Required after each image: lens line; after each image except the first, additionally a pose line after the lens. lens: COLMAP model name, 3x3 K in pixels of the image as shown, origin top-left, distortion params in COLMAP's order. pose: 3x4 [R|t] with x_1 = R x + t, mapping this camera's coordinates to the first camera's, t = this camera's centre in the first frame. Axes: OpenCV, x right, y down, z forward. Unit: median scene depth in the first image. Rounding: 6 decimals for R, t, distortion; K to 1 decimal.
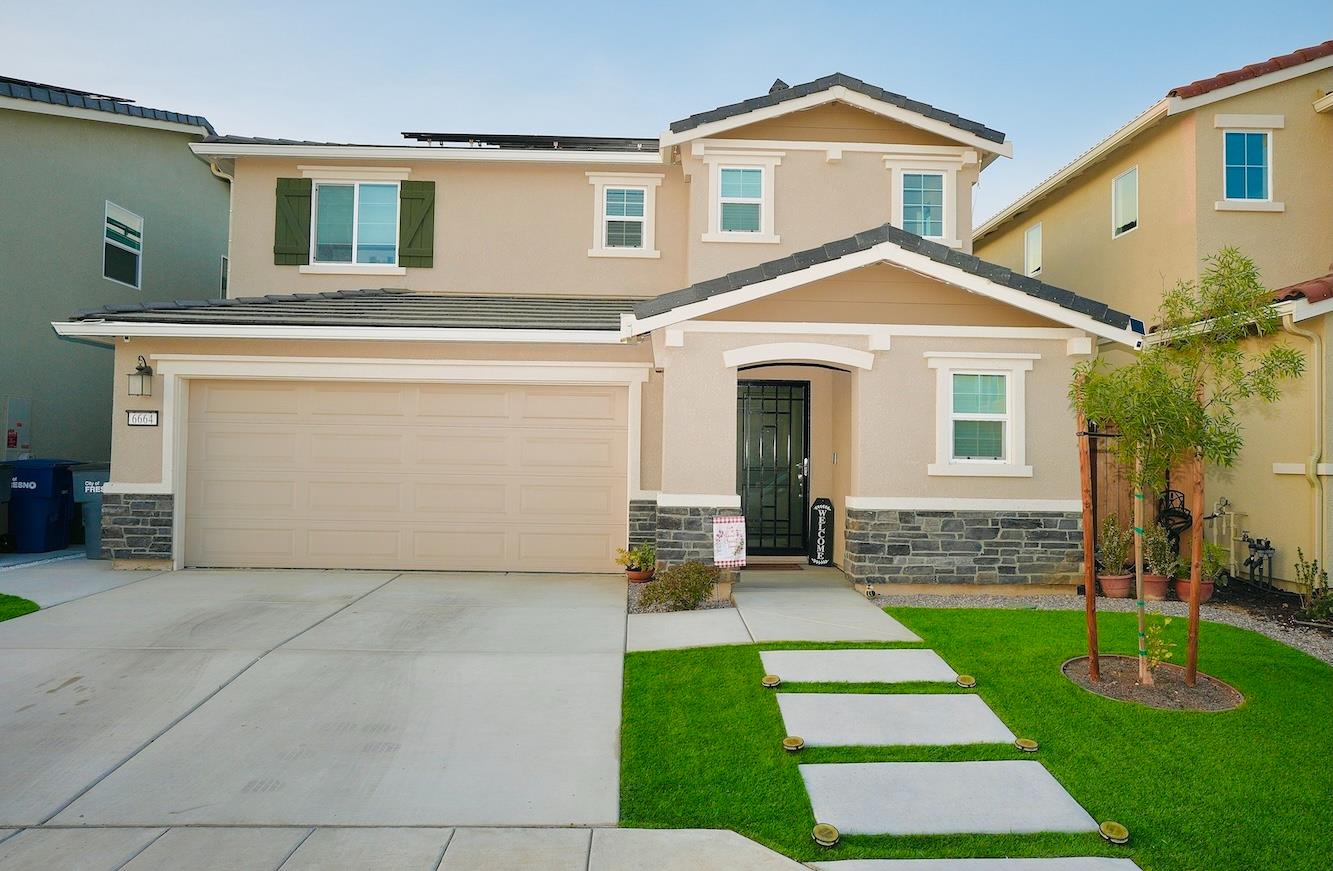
lens RADIAL K [[812.6, 0, 669.5], [0, 812.6, 432.2], [0, 0, 1]] dist [-0.026538, 0.028436]
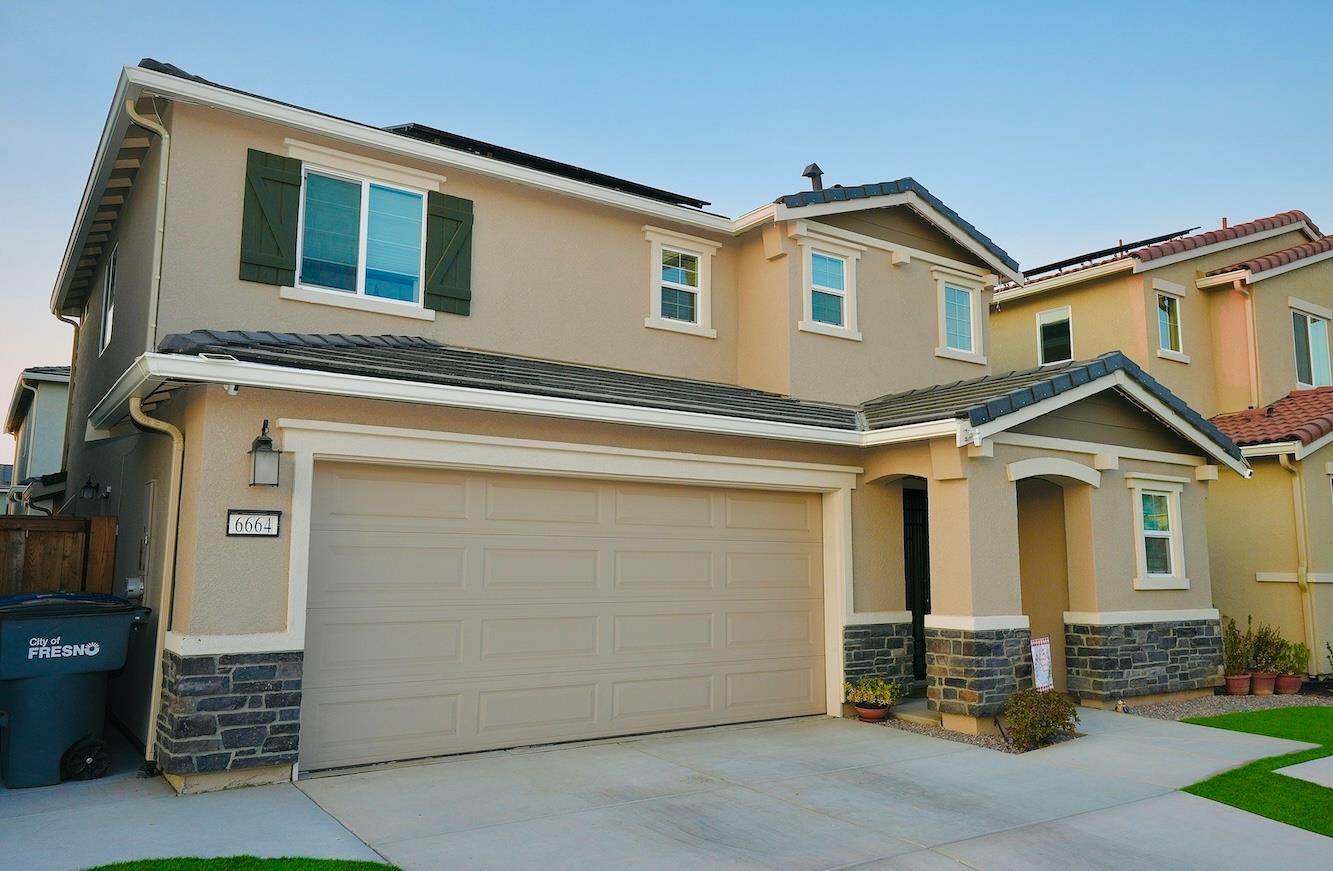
lens RADIAL K [[989.1, 0, 667.4], [0, 989.1, 422.4], [0, 0, 1]] dist [0.021110, 0.003985]
pose [[0.834354, 0.067584, 0.547070, -0.804480], [-0.008732, 0.993951, -0.109475, -0.013939], [-0.551160, 0.086564, 0.829897, 0.215974]]
